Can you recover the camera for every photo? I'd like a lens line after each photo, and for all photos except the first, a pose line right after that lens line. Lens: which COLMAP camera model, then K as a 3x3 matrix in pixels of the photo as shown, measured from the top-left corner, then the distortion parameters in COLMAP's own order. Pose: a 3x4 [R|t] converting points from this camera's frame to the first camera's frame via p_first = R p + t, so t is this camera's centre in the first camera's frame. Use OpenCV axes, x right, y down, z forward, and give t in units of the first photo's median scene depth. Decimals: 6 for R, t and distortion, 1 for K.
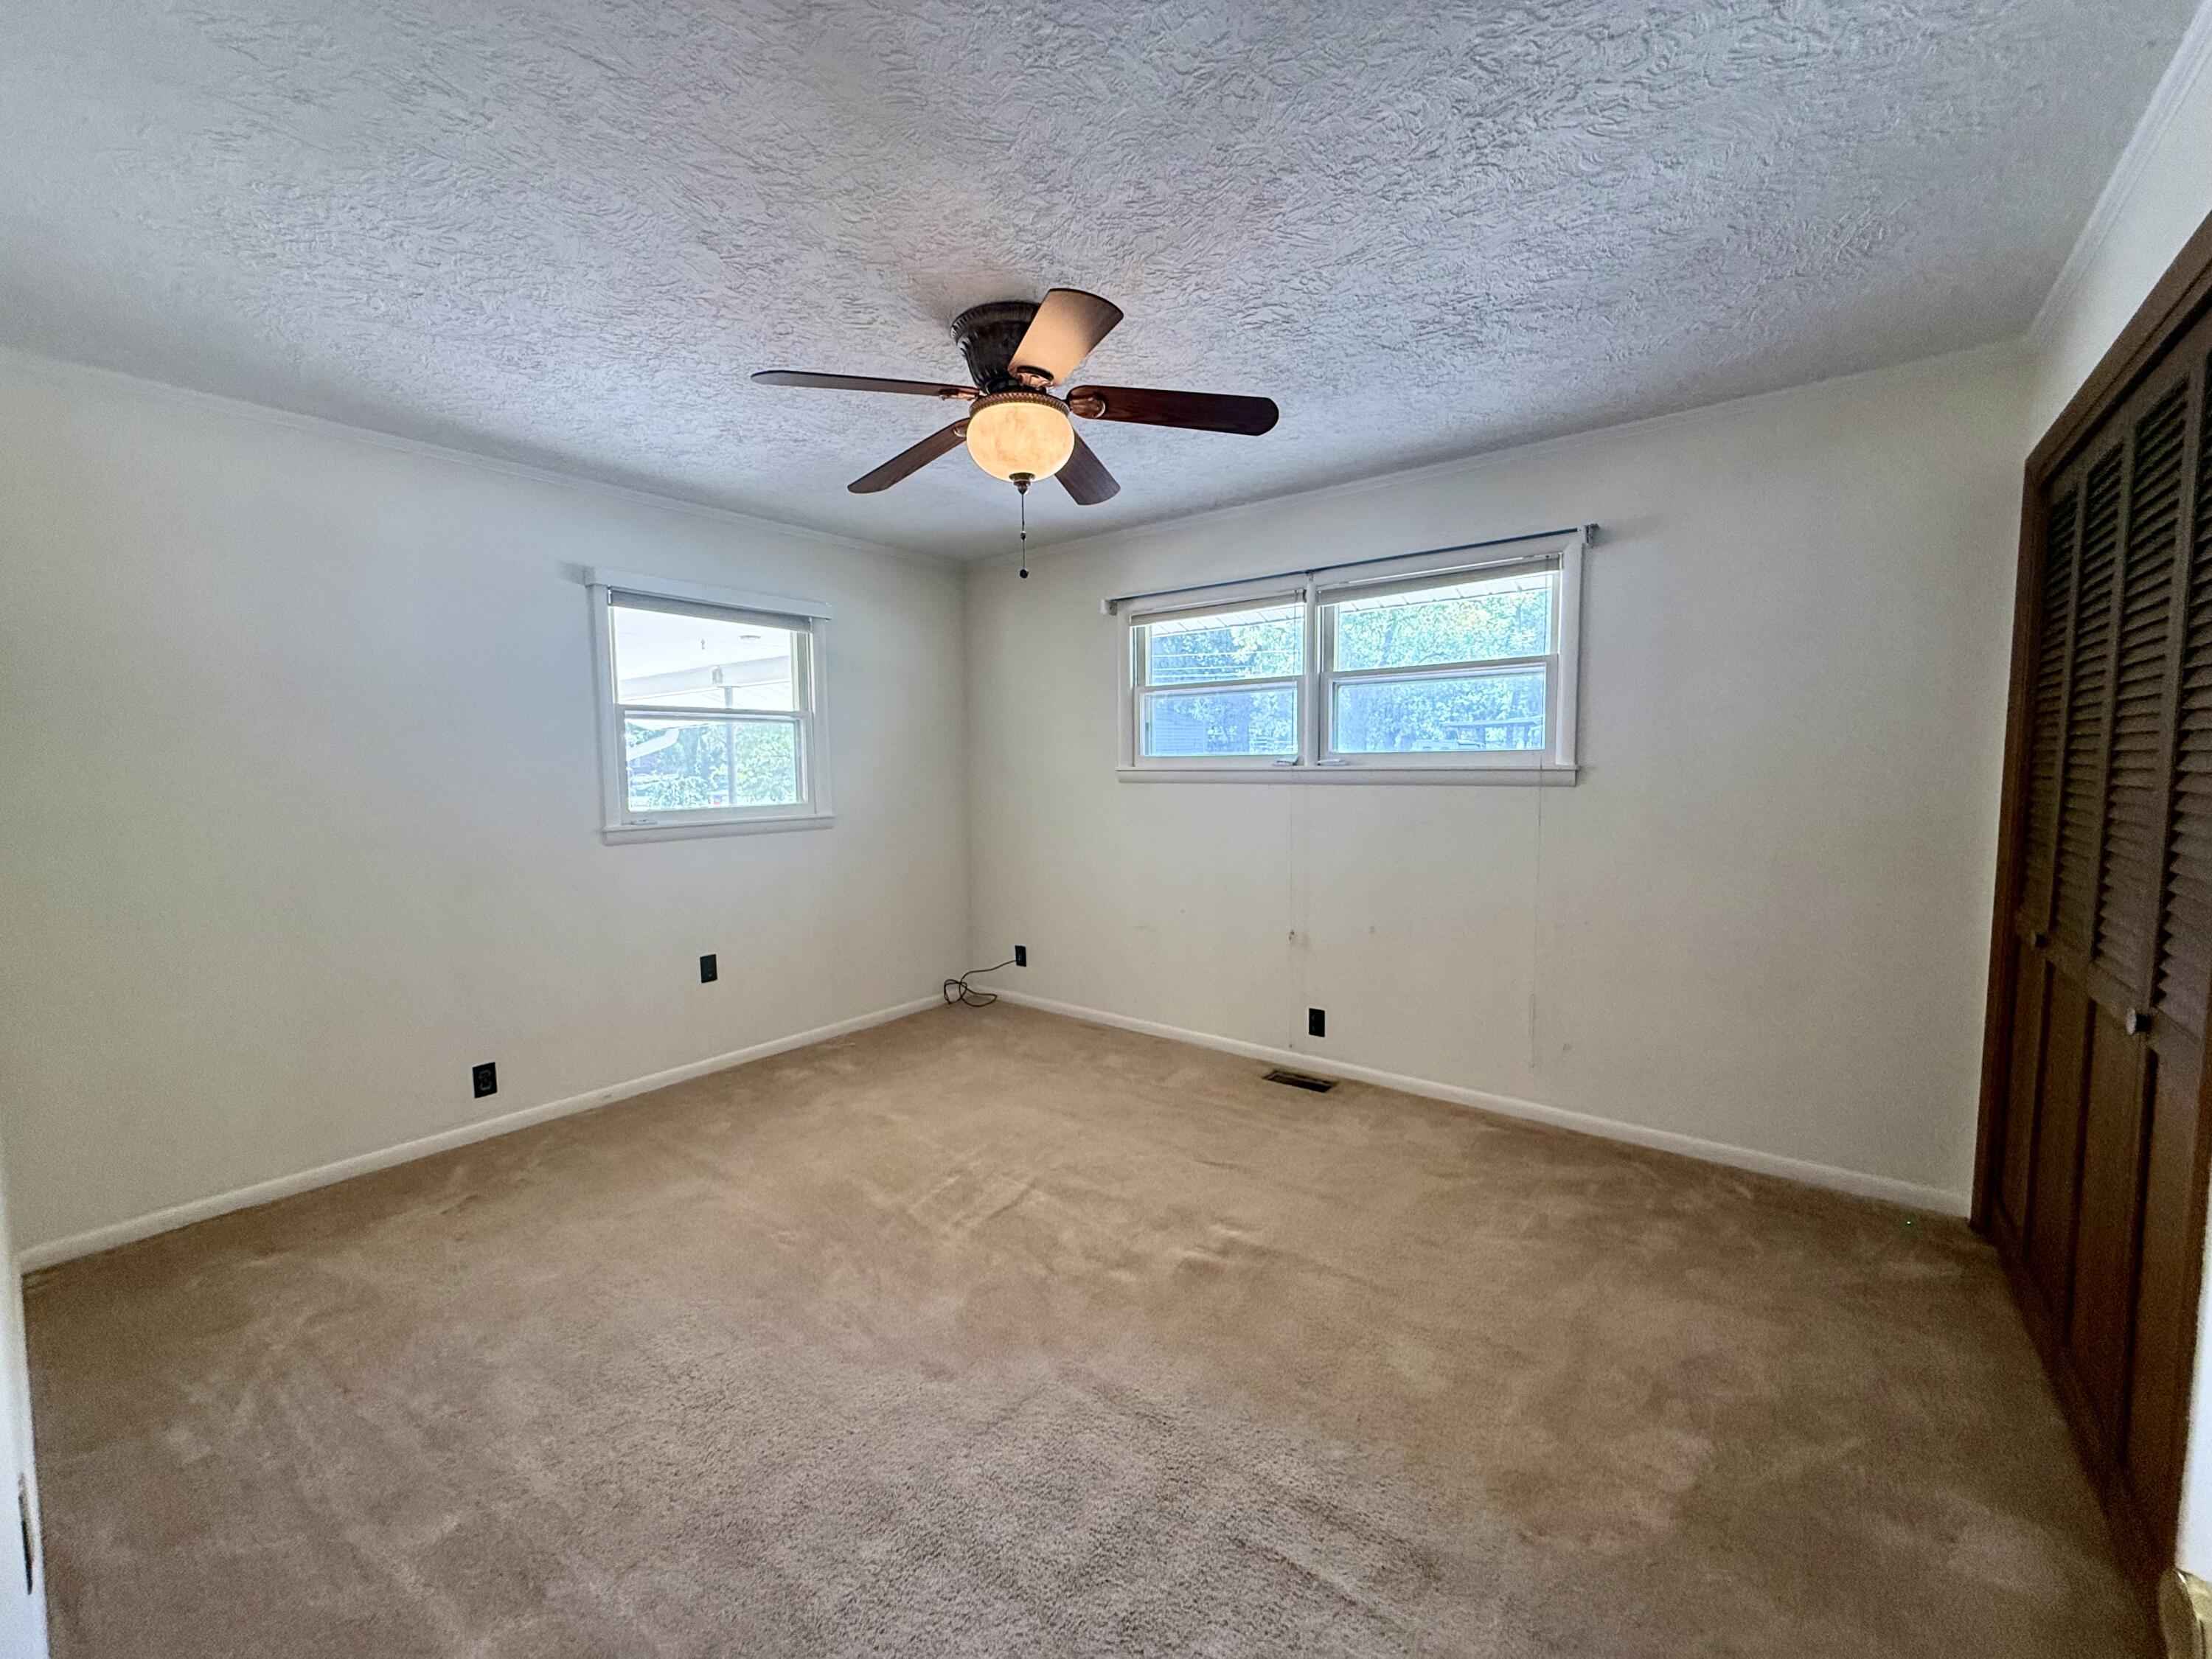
lens RADIAL K [[882.7, 0, 1097.7], [0, 882.7, 831.6], [0, 0, 1]] dist [-0.001125, 0.000268]
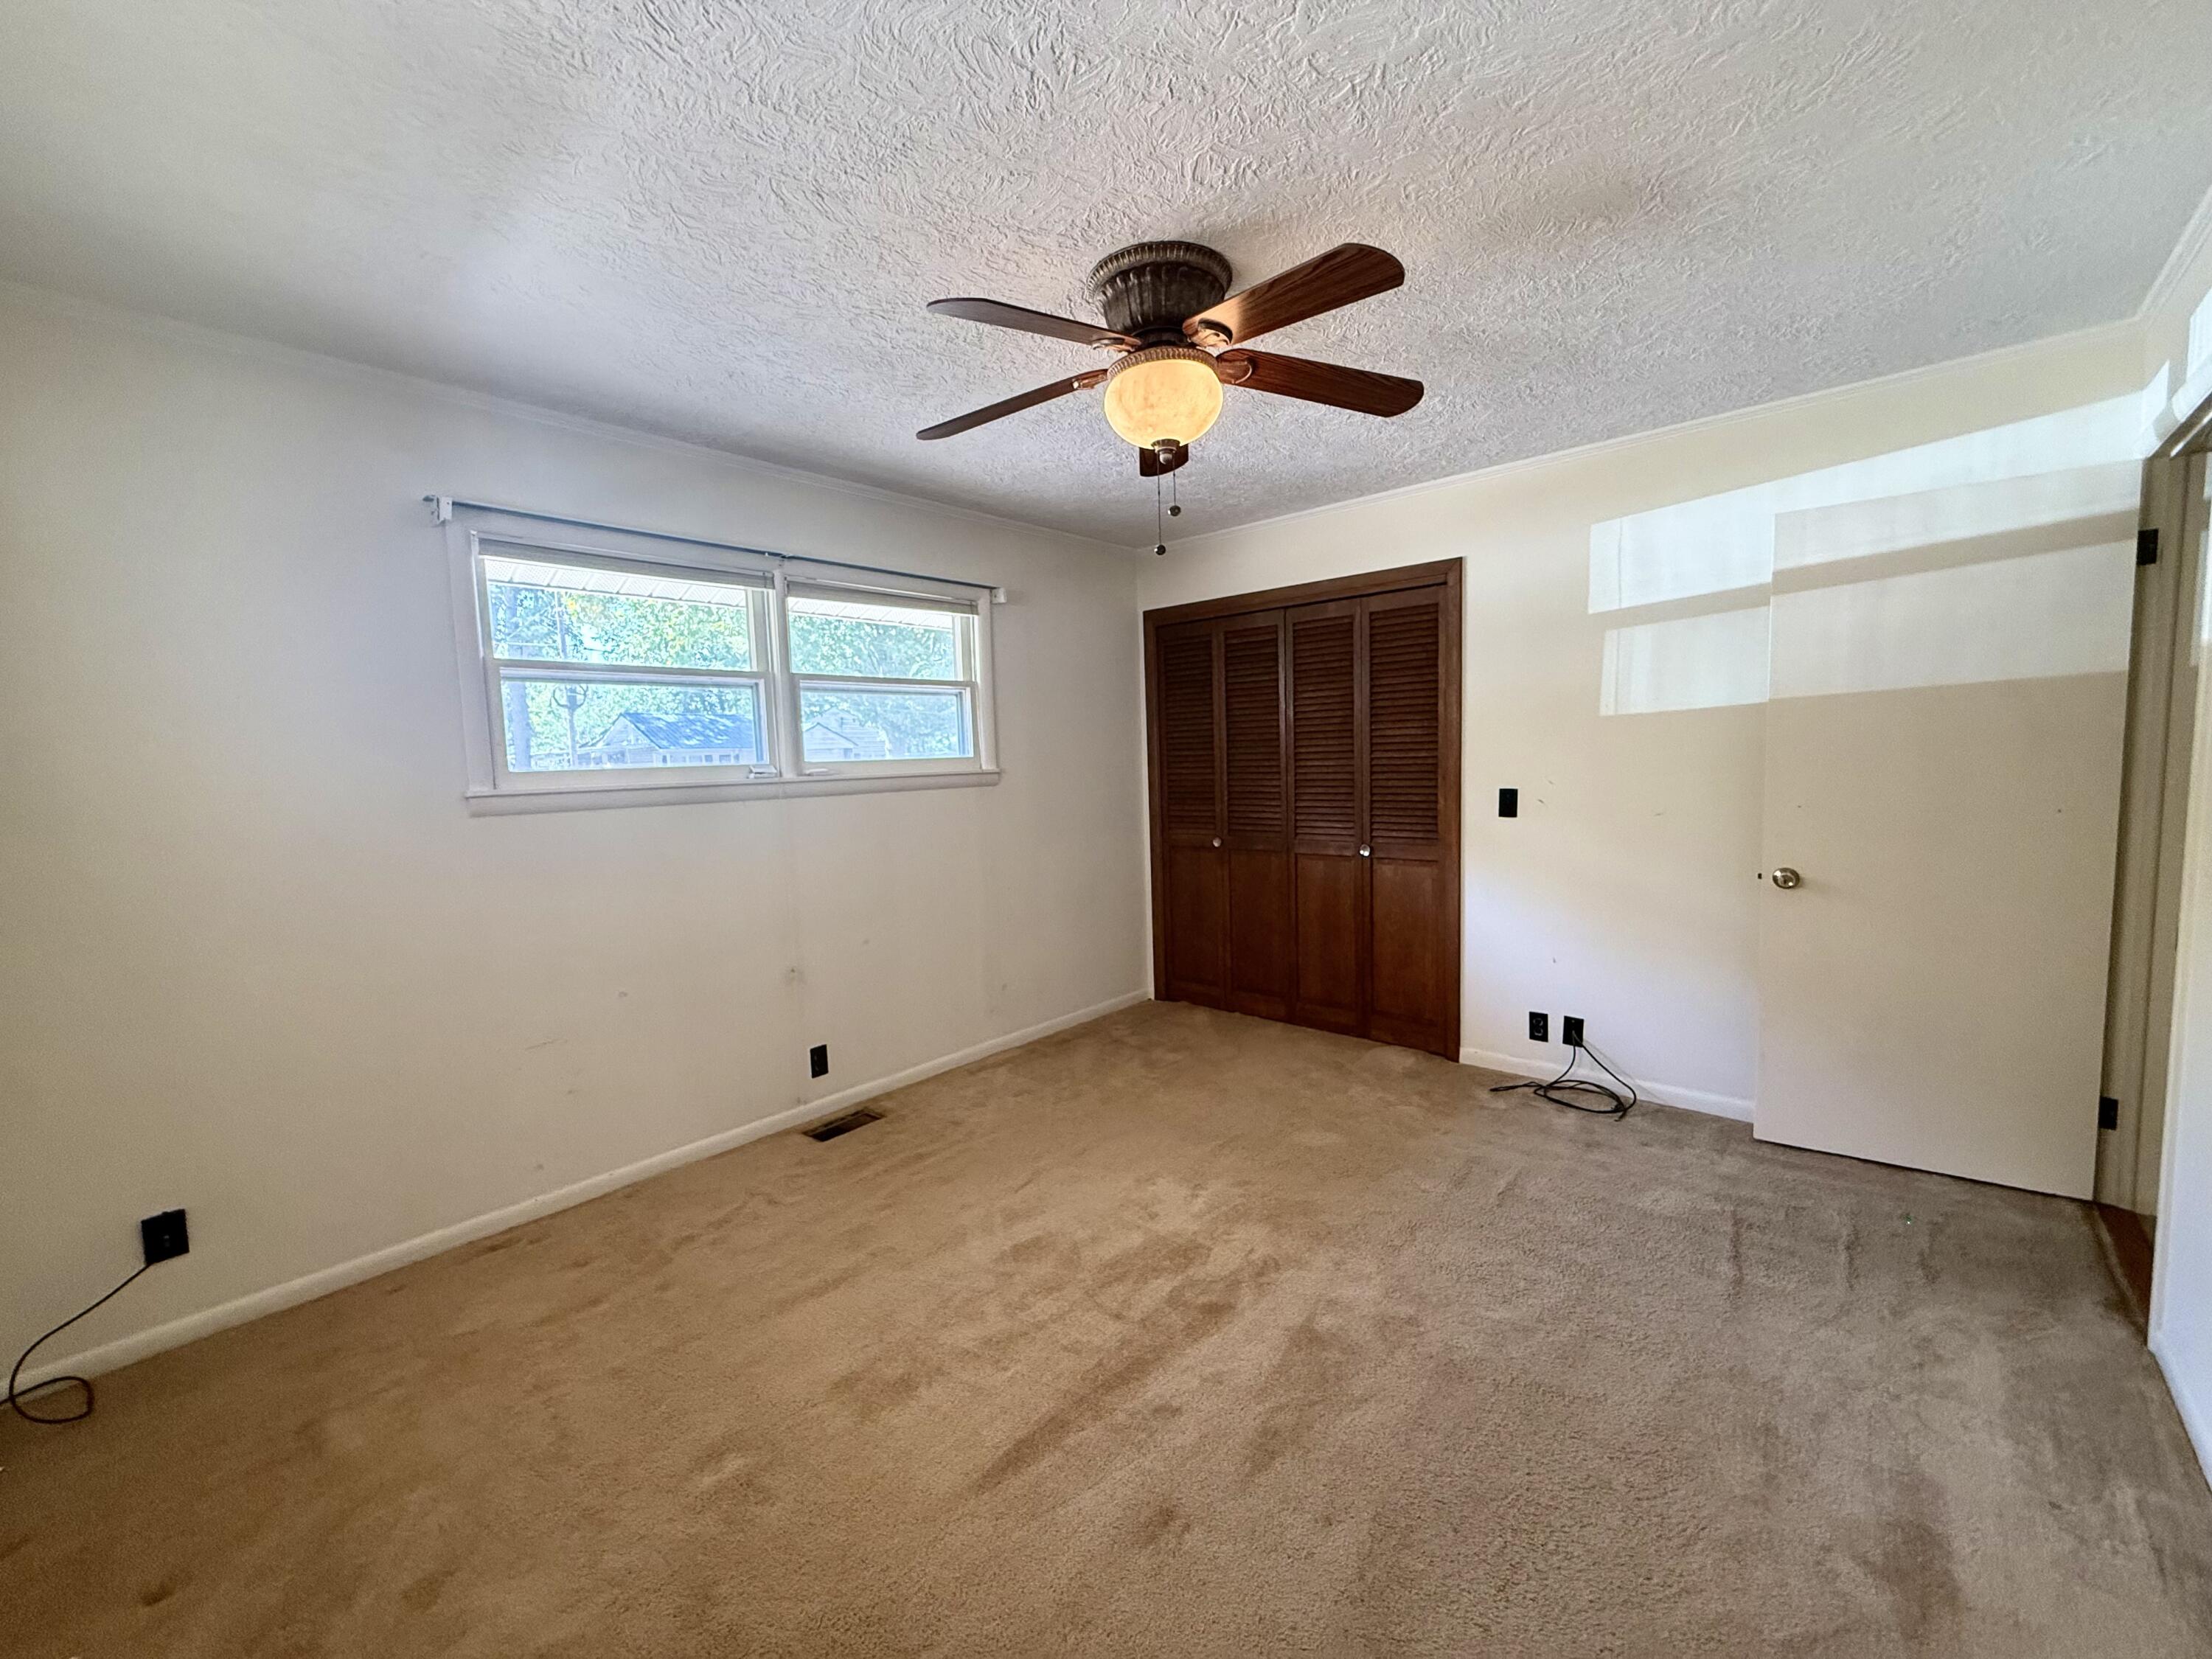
lens RADIAL K [[882.7, 0, 1097.7], [0, 882.7, 831.6], [0, 0, 1]] dist [-0.001125, 0.000268]
pose [[0.056612, -0.077845, 0.995357, -0.639470], [0.108884, 0.991491, 0.071350, -0.051117], [-0.992441, 0.104339, 0.064606, 0.662604]]
